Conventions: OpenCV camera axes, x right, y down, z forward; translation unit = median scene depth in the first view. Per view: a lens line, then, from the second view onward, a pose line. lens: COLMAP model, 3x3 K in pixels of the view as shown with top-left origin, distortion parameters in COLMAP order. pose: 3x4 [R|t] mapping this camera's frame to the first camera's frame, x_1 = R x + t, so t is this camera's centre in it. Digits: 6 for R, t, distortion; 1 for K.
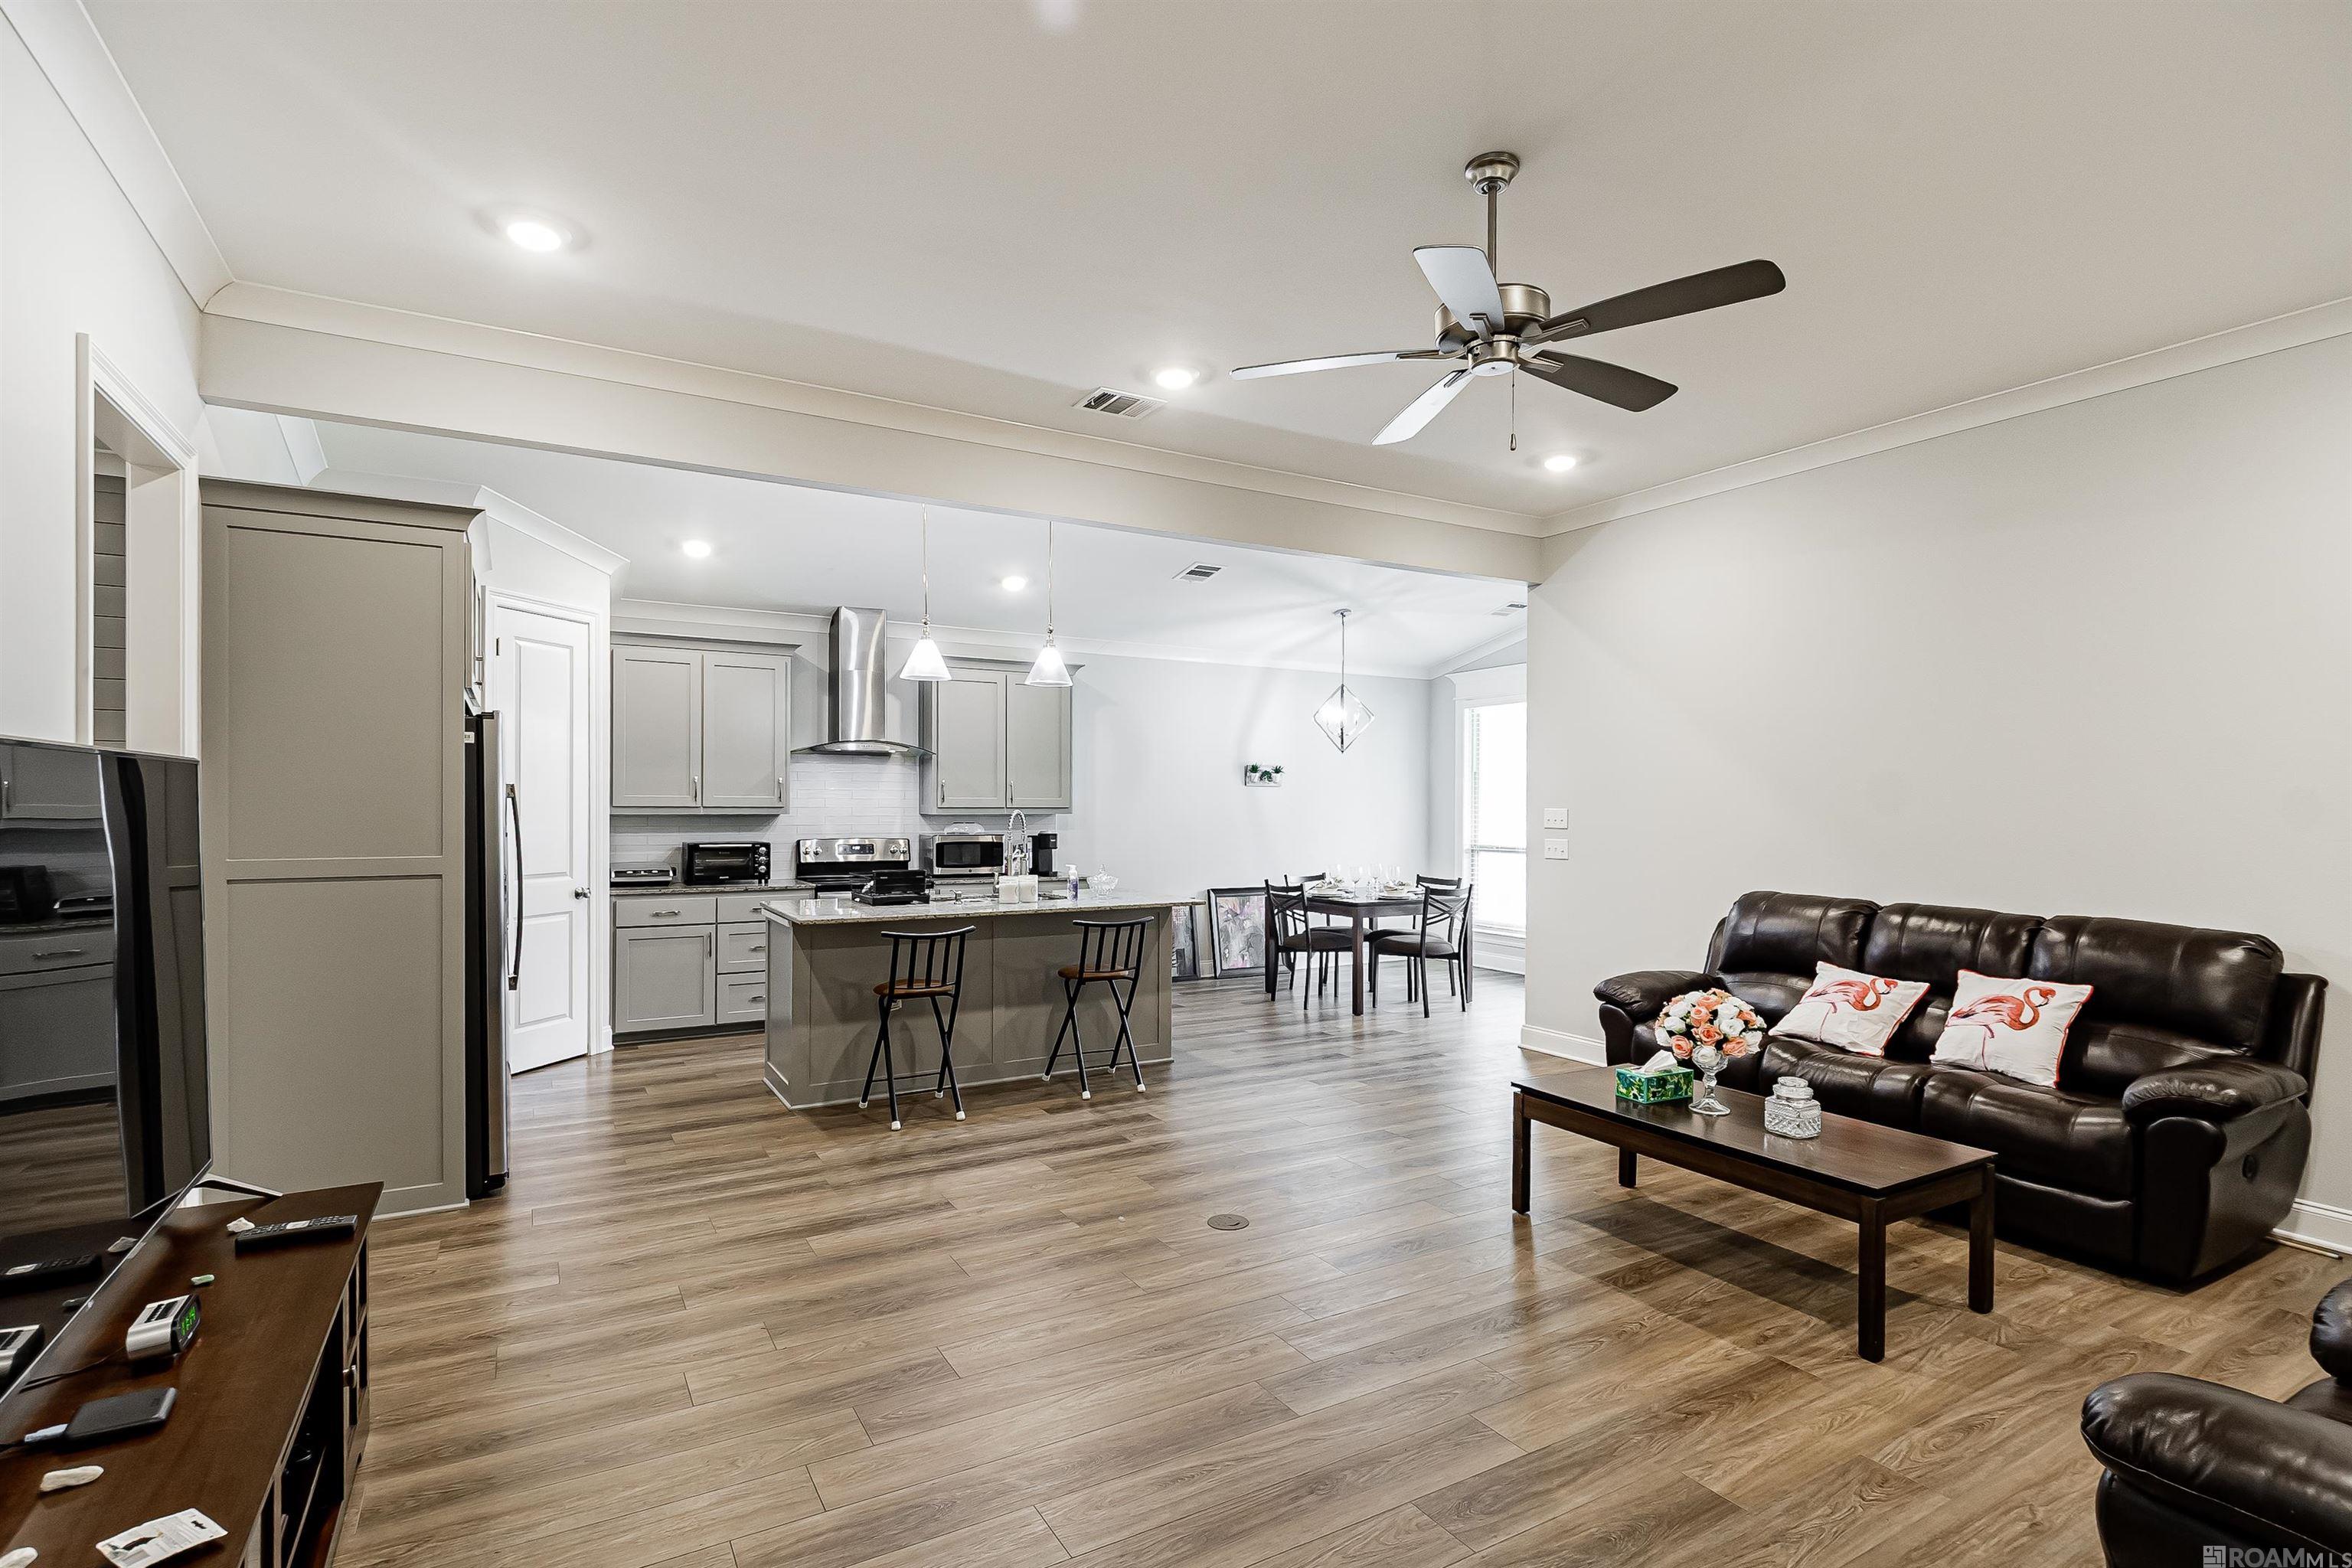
lens RADIAL K [[1082.4, 0, 1137.2], [0, 1082.4, 810.5], [0, 0, 1]] dist [0.000525, 0.000048]
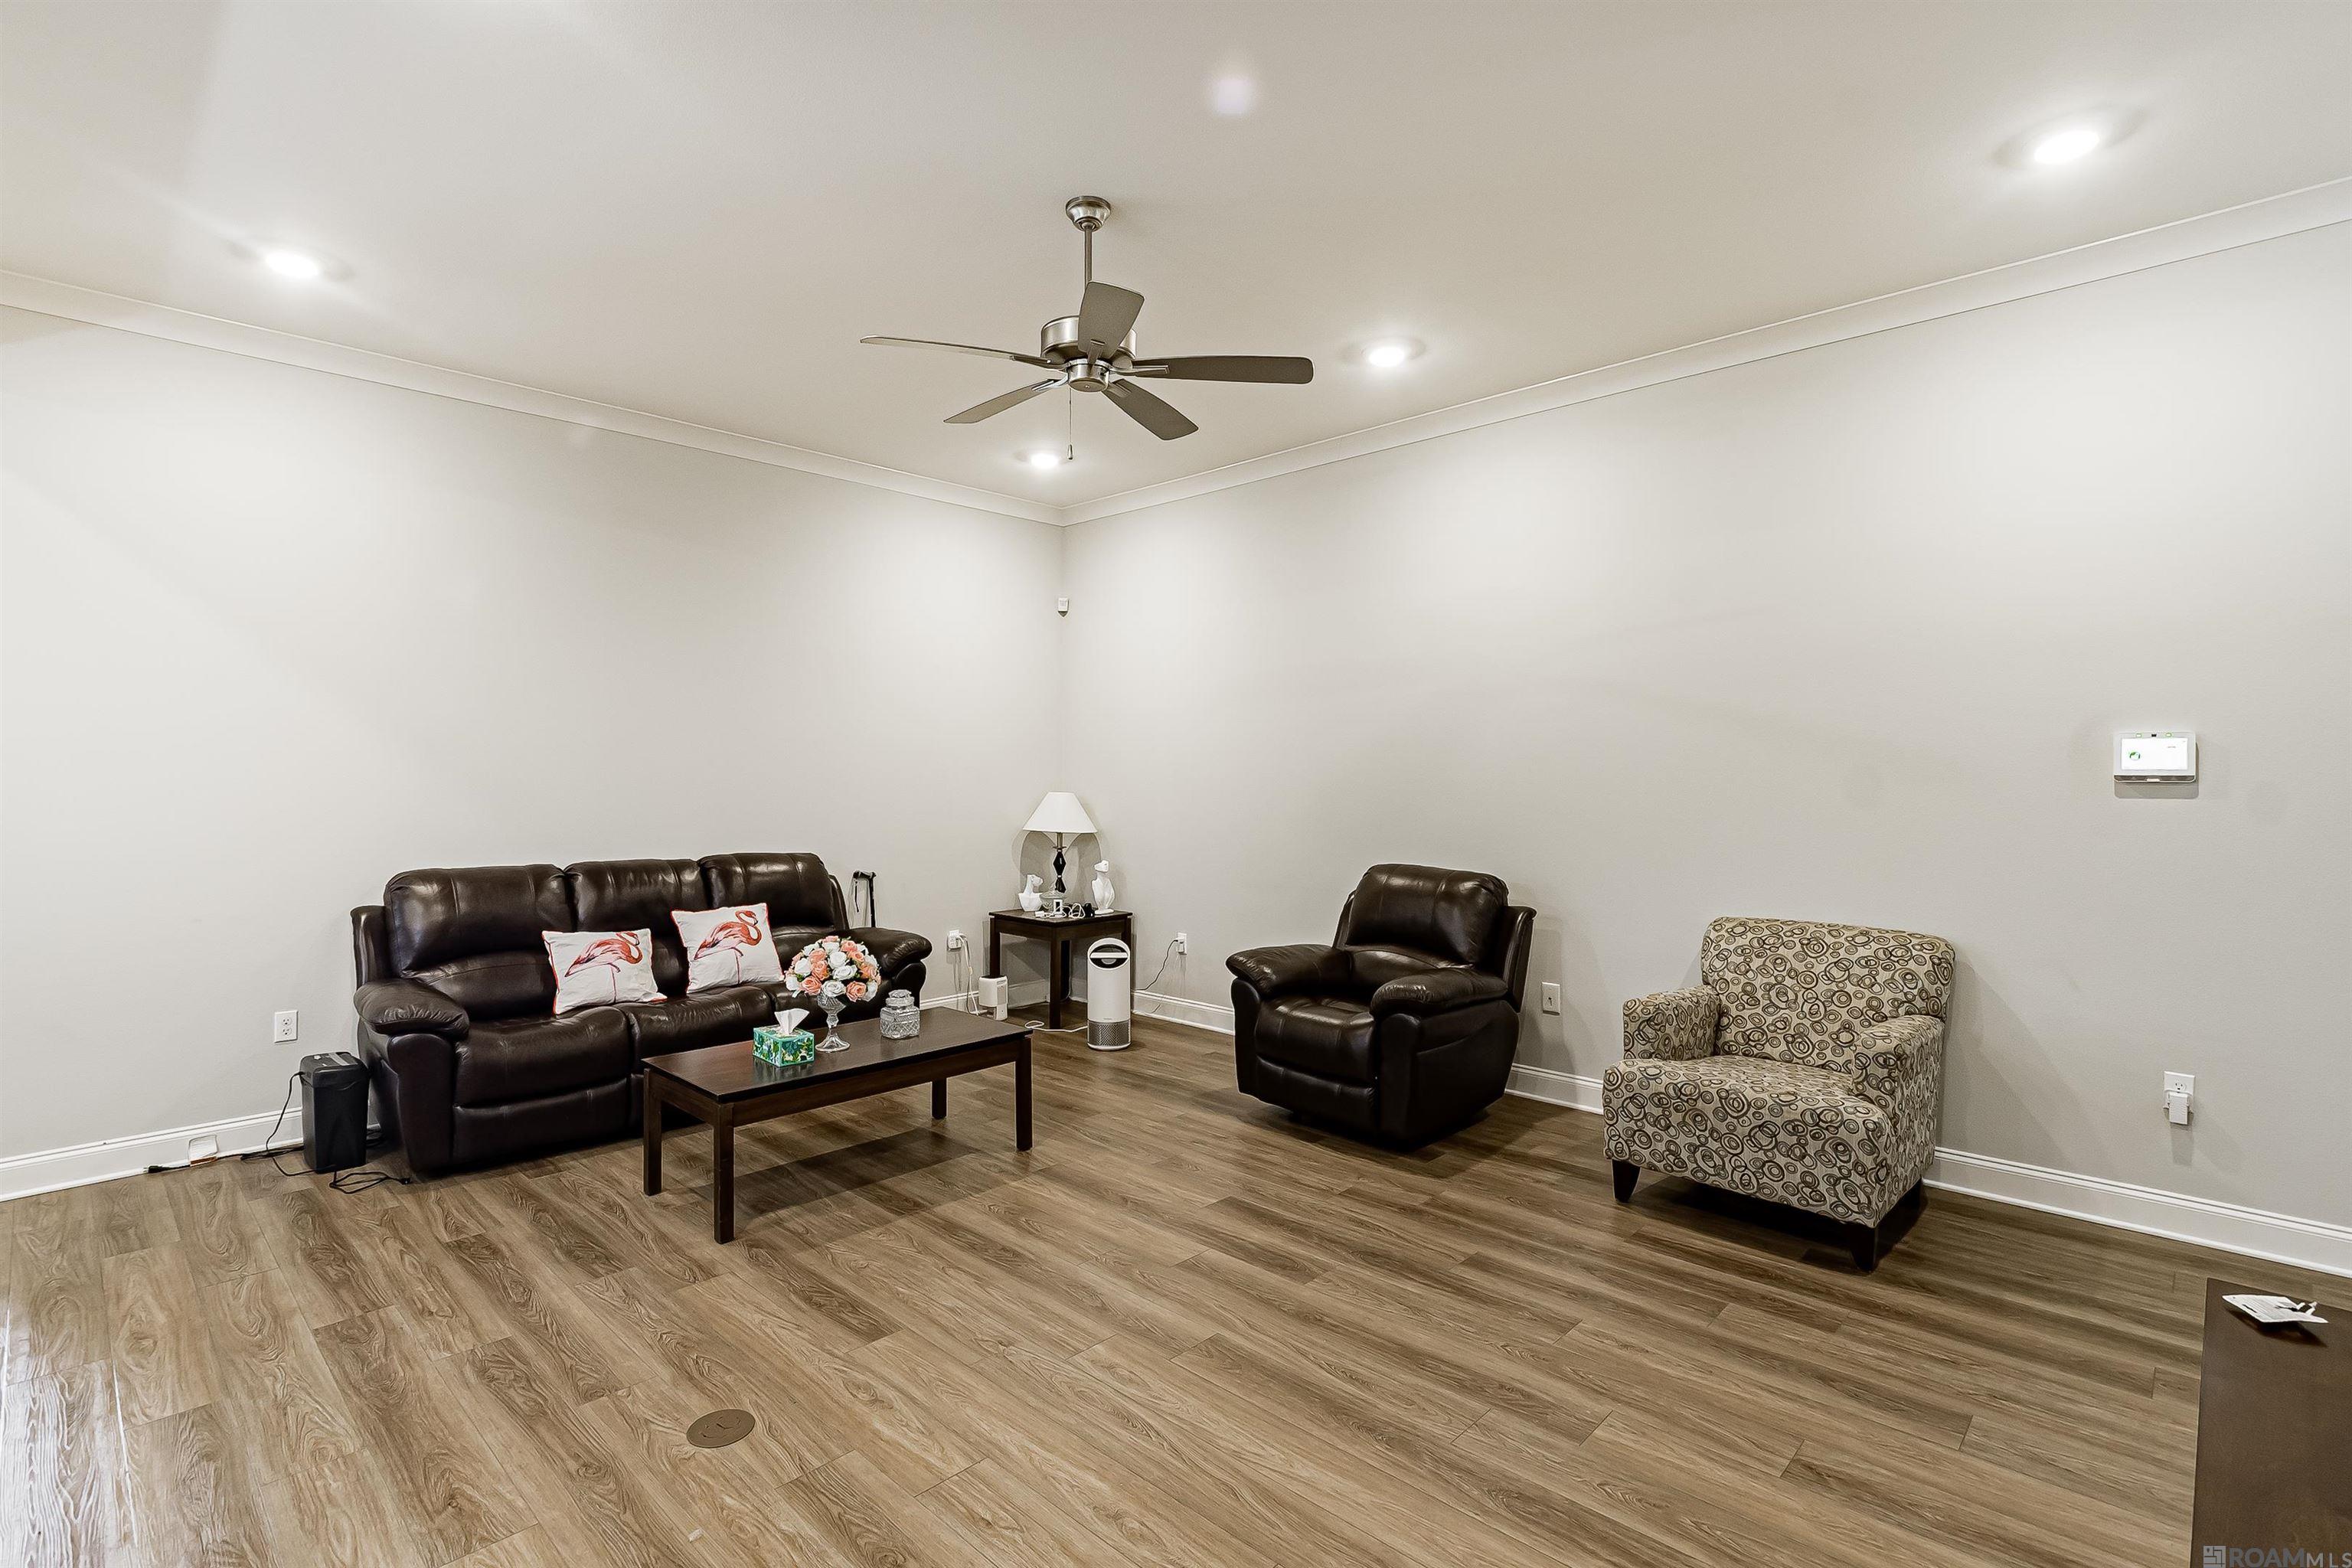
lens RADIAL K [[1120.8, 0, 1175.5], [0, 1120.8, 777.7], [0, 0, 1]] dist [-0.002036, 0.000425]
pose [[-0.290134, -0.012583, 0.956903, -0.524831], [-0.001197, 0.999918, 0.012785, -0.012808], [-0.956985, 0.002564, -0.290125, 0.780862]]
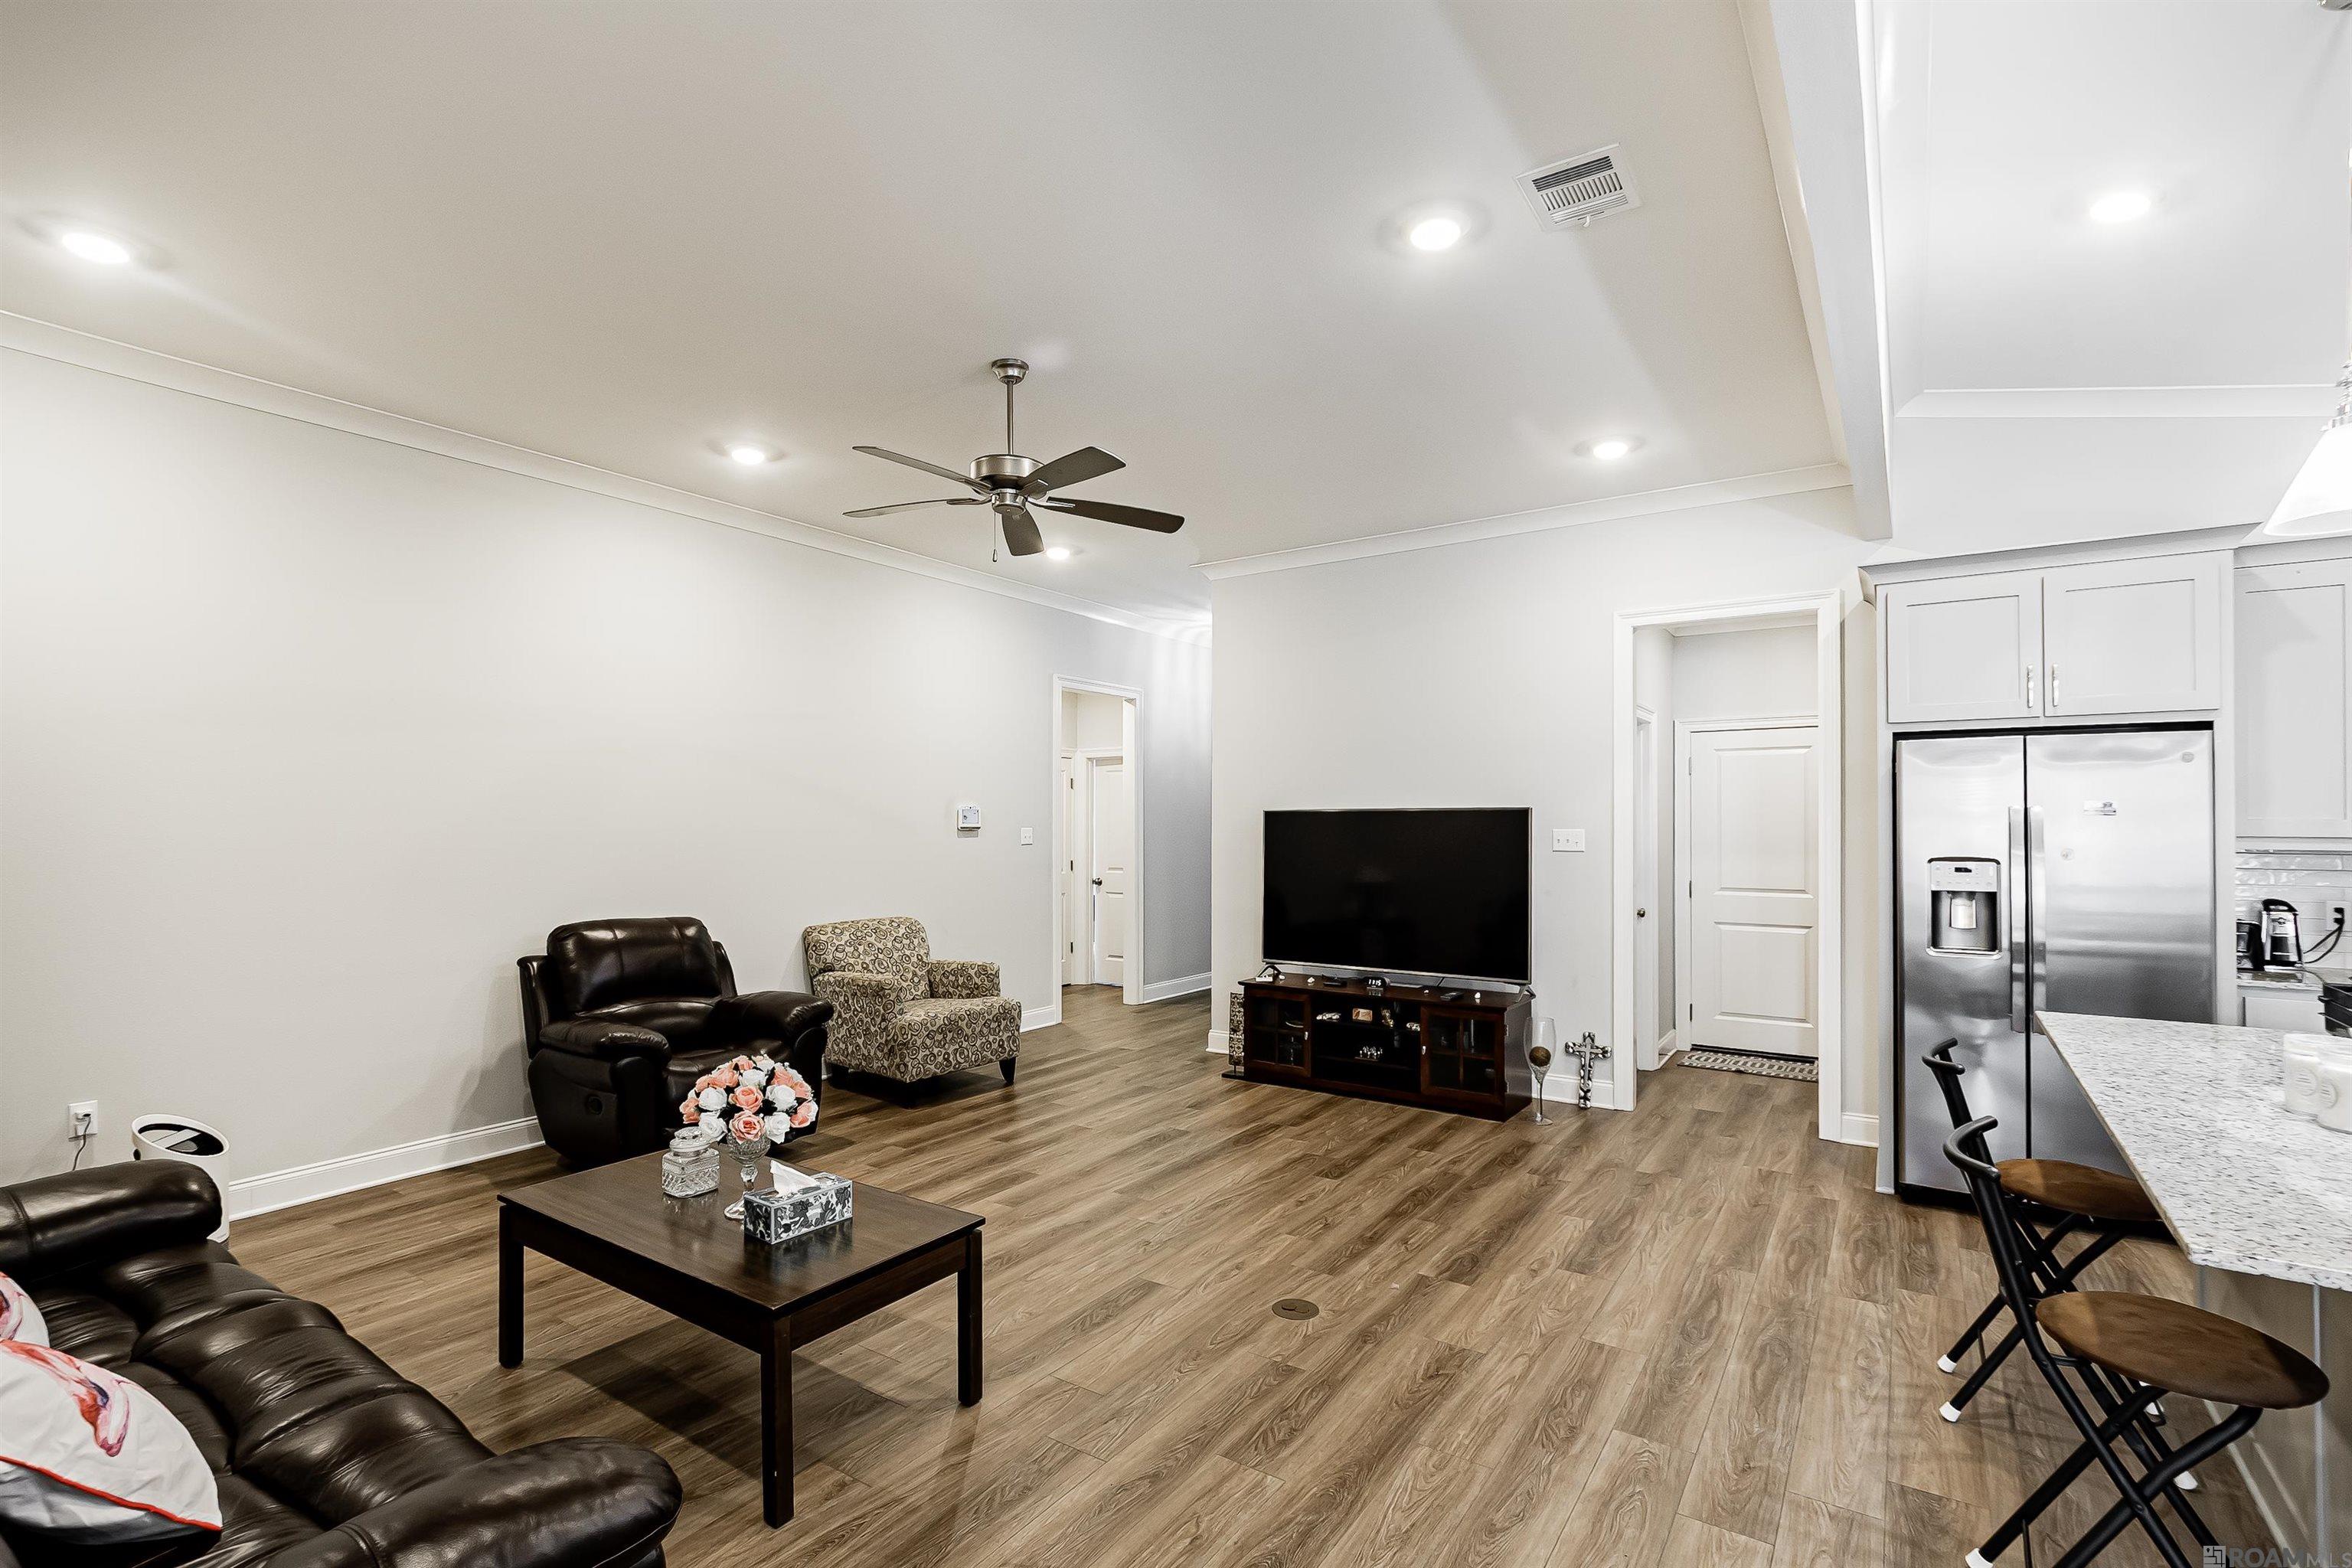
lens RADIAL K [[1078.3, 0, 1162.0], [0, 1078.3, 814.6], [0, 0, 1]] dist [-0.003489, -0.000440]
pose [[-0.894615, -0.009094, -0.446745, 0.479805], [-0.005683, 0.999944, -0.008975, -0.010319], [0.446801, -0.005491, -0.894616, 1.450808]]
